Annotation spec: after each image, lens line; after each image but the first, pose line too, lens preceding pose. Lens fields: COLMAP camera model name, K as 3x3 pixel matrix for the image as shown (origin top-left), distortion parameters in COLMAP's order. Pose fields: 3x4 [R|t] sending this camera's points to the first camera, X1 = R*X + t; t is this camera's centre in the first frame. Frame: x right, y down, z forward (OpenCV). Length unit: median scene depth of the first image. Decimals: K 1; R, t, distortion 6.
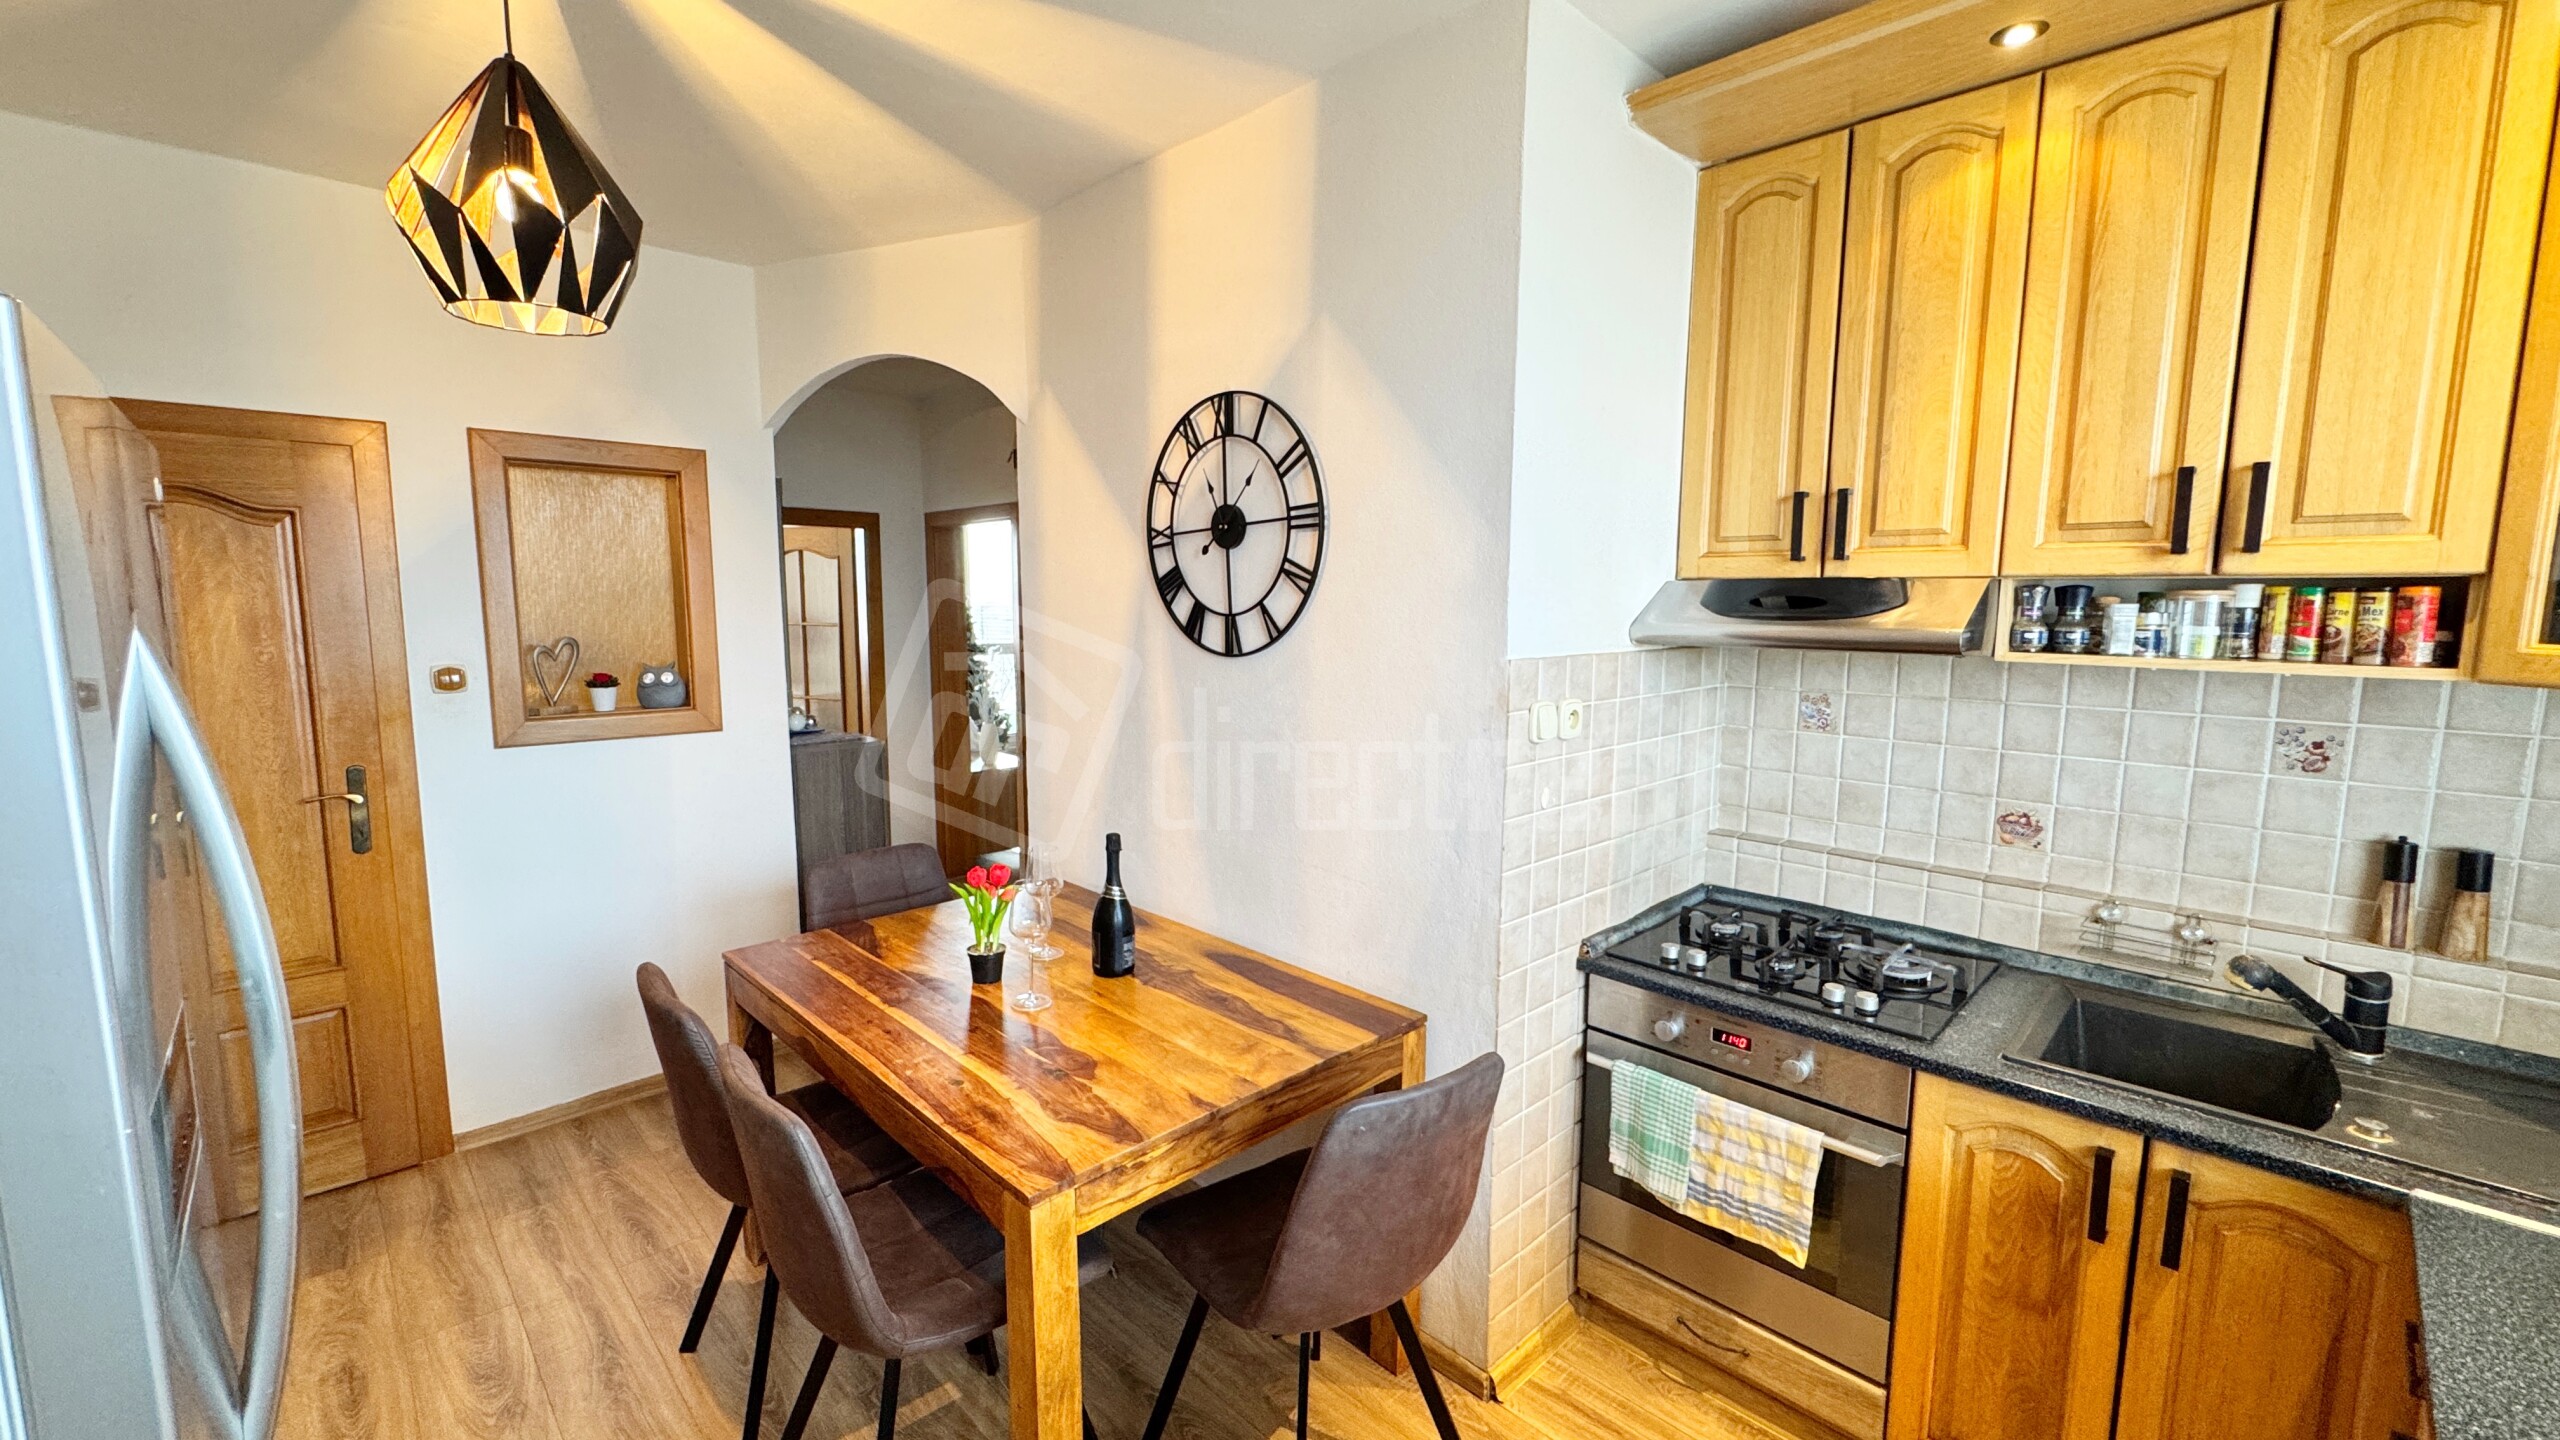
lens RADIAL K [[1021.4, 0, 1278.9], [0, 1021.4, 718.4], [0, 0, 1]] dist [-0.003264, -0.000332]
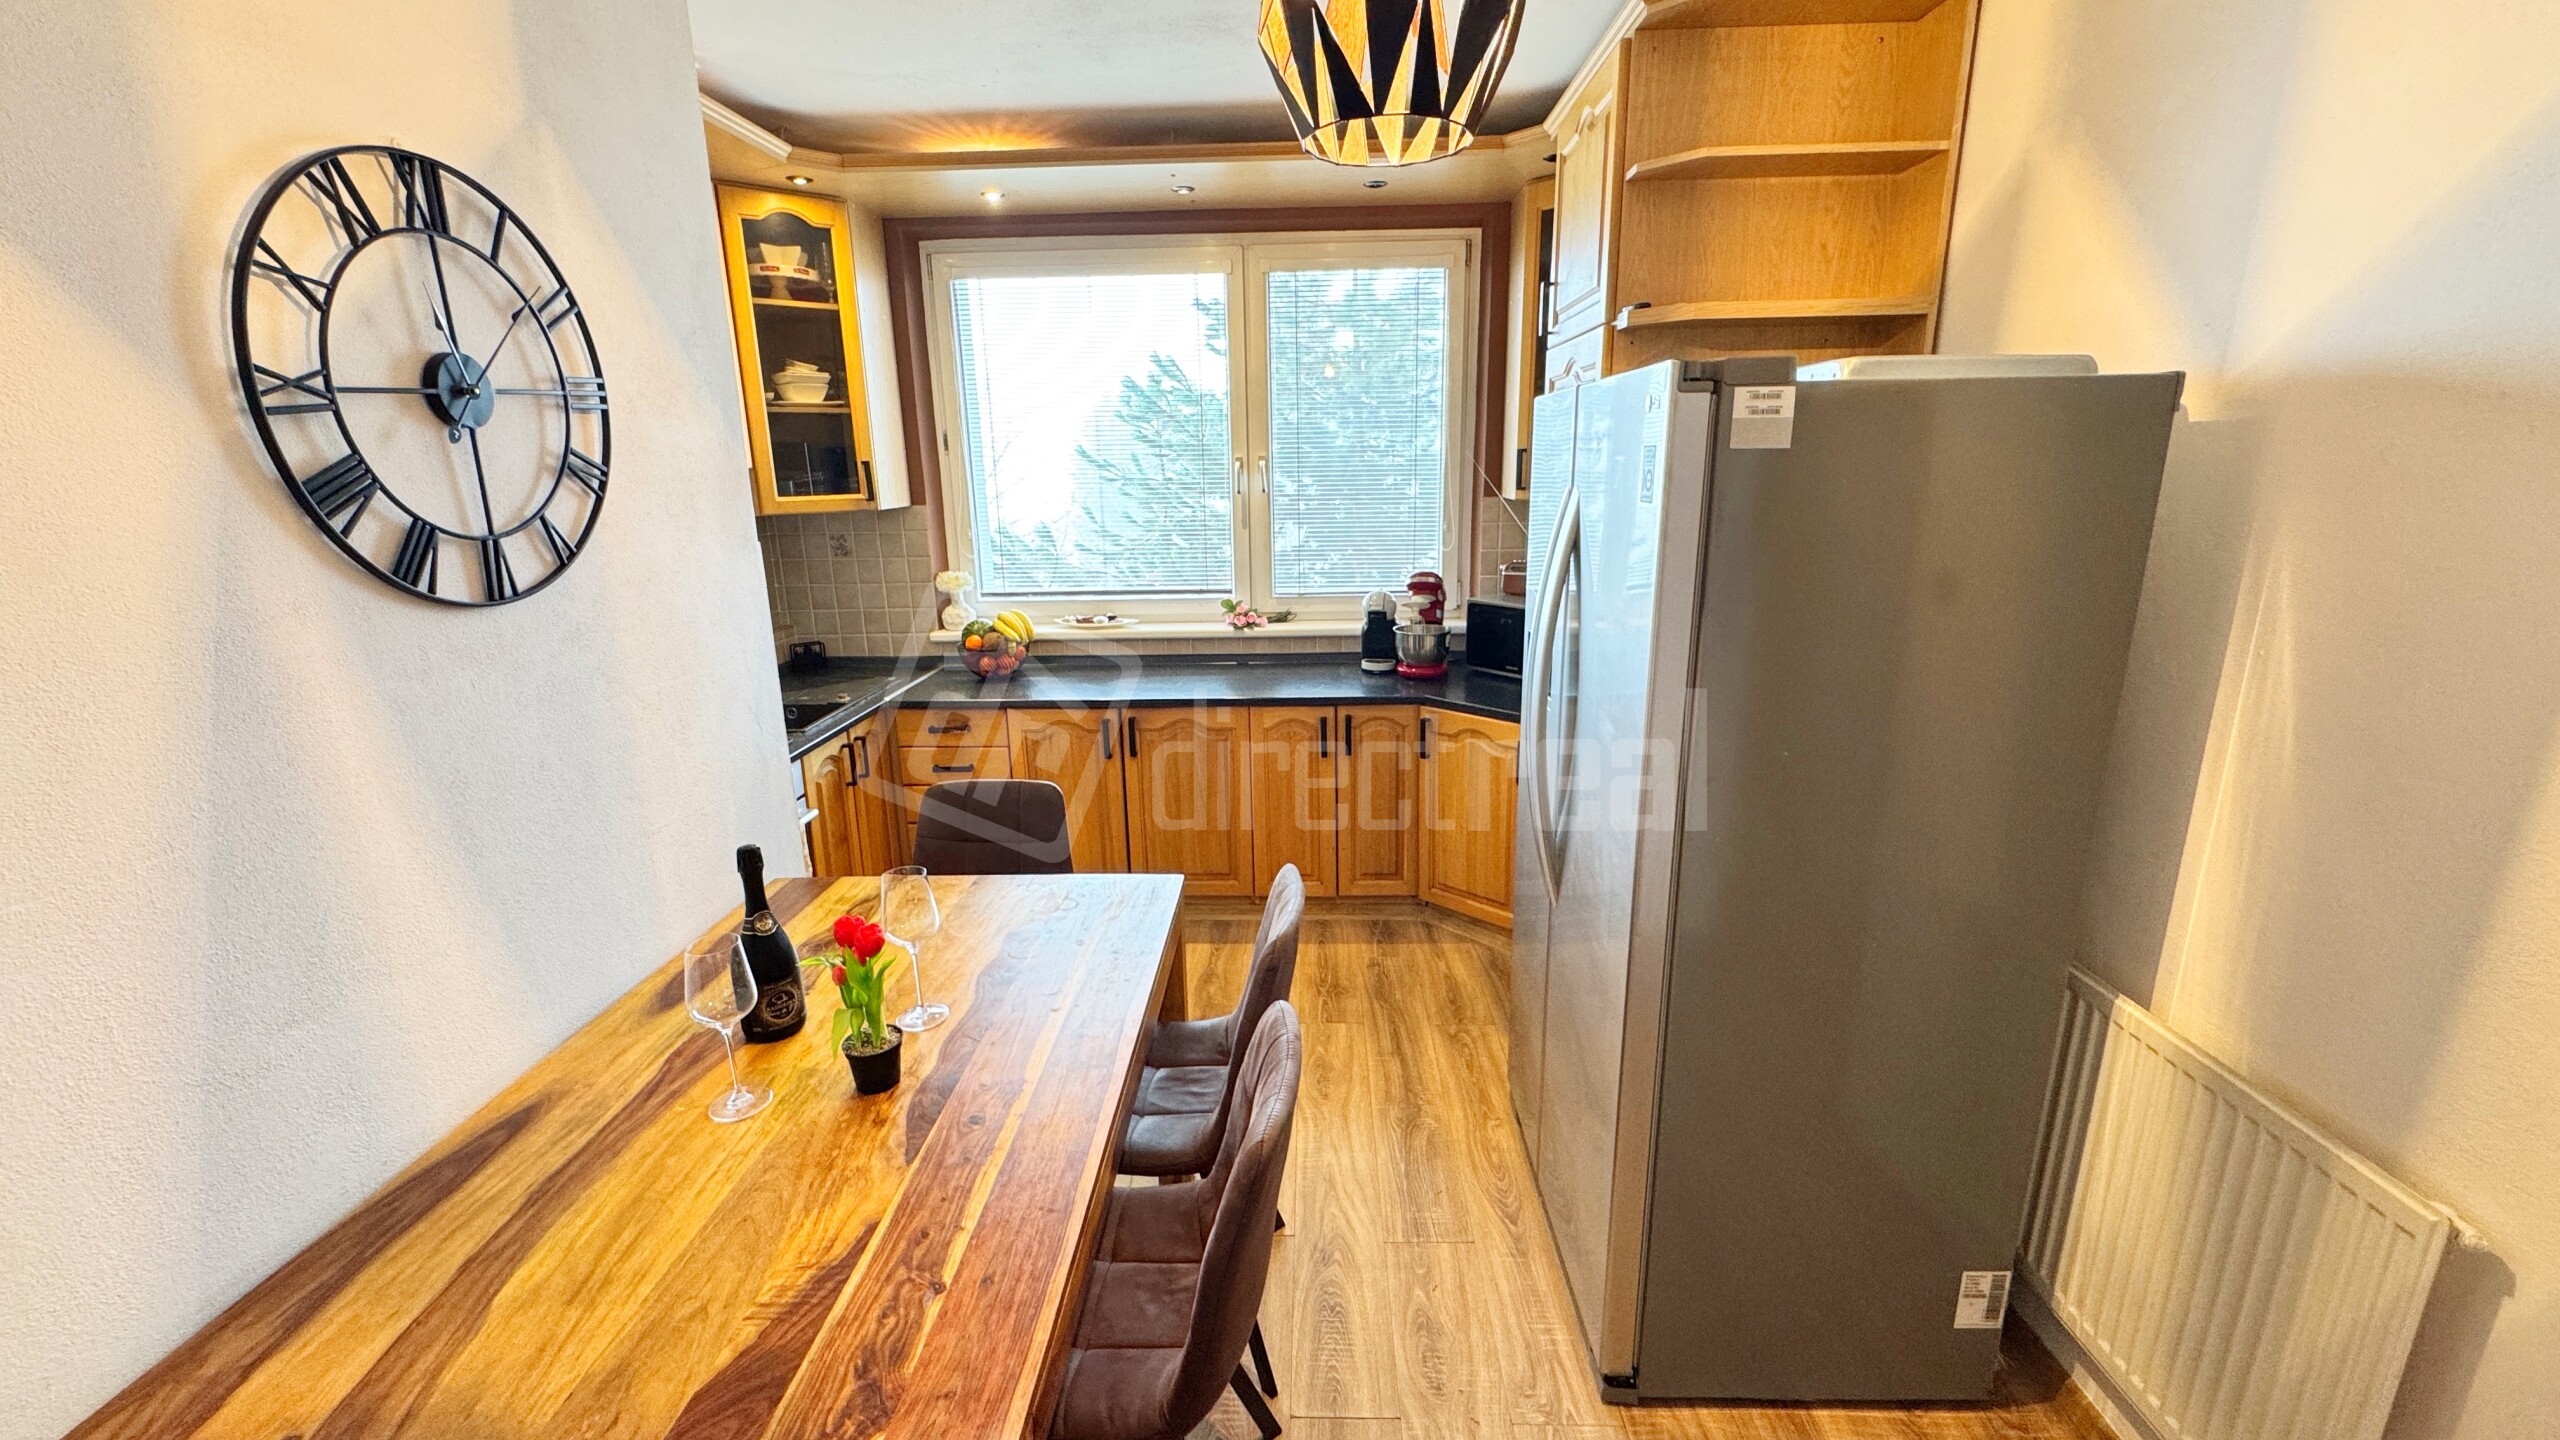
lens RADIAL K [[1022.5, 0, 1278.7], [0, 1022.5, 719.9], [0, 0, 1]] dist [-0.004172, 0.000423]
pose [[-0.694113, -0.172986, 0.698773, -0.897735], [0.099942, 0.938140, 0.331518, -0.166380], [-0.712895, 0.299948, -0.633887, 1.165246]]
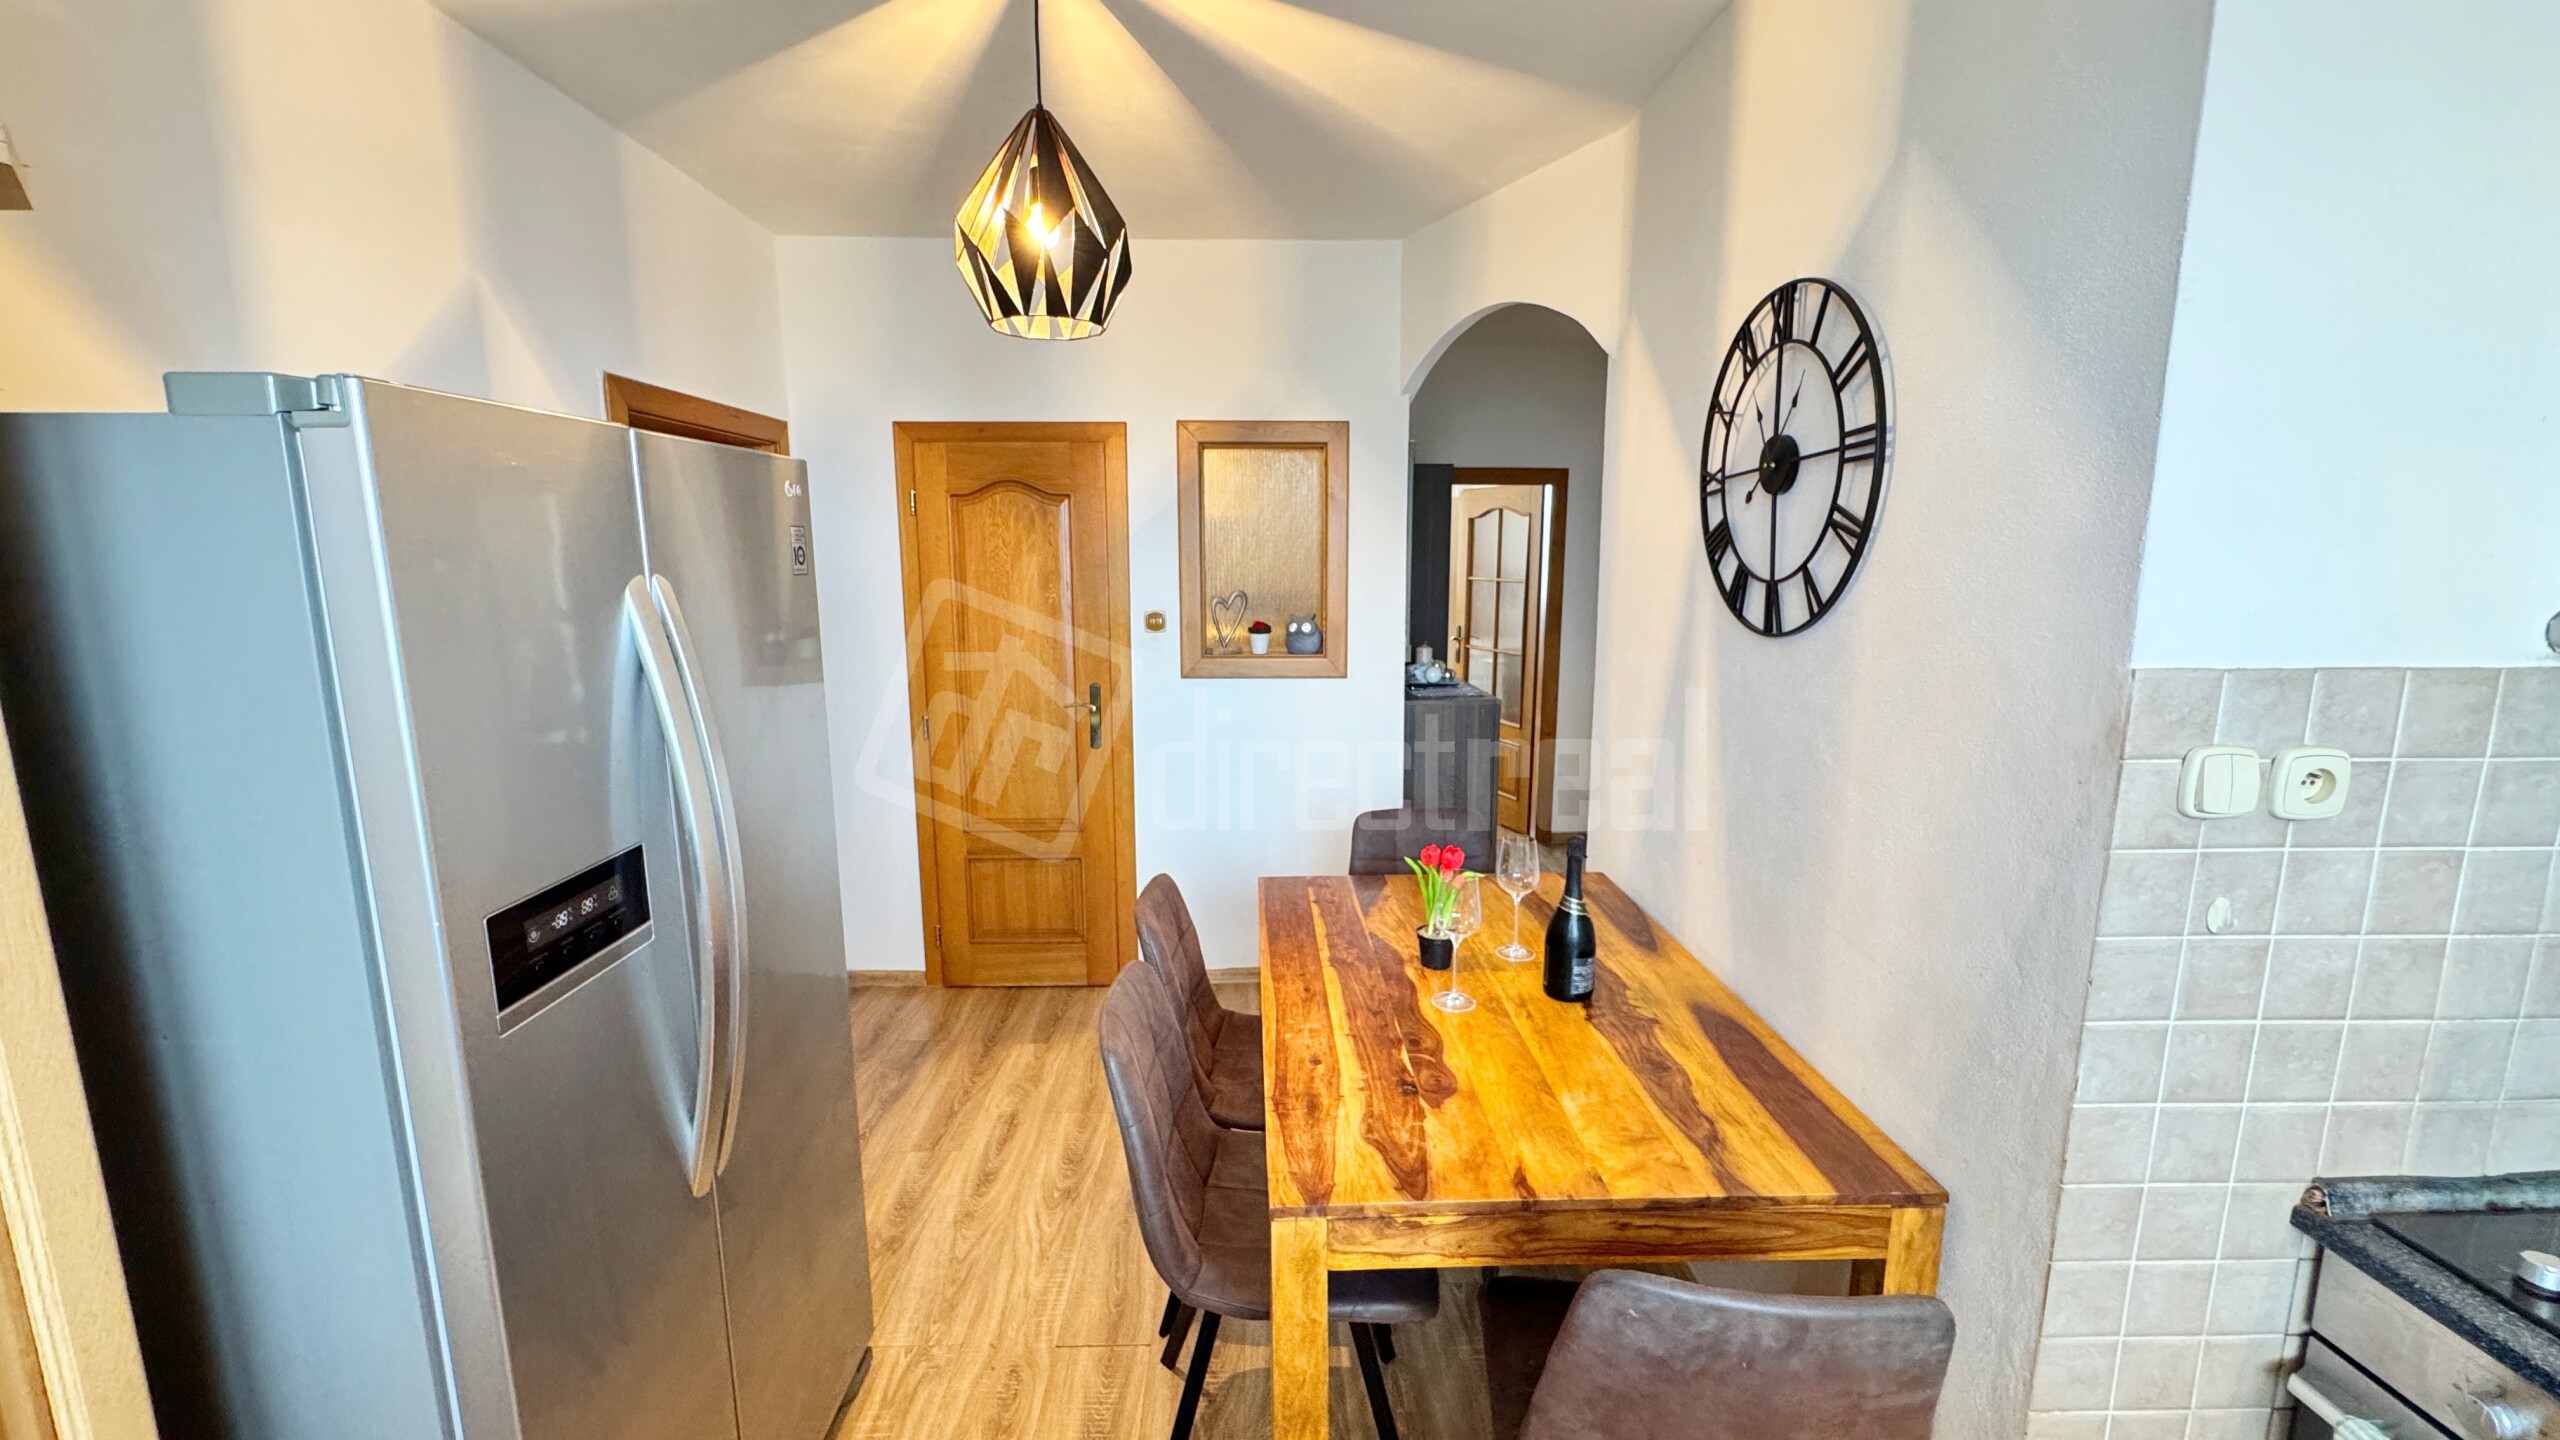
lens RADIAL K [[1022.5, 0, 1278.7], [0, 1022.5, 719.9], [0, 0, 1]] dist [-0.004172, 0.000423]
pose [[0.734368, 0.106263, -0.670381, 0.219202], [-0.075481, 0.994328, 0.074927, -0.030063], [0.674541, -0.004423, 0.738224, 0.201524]]
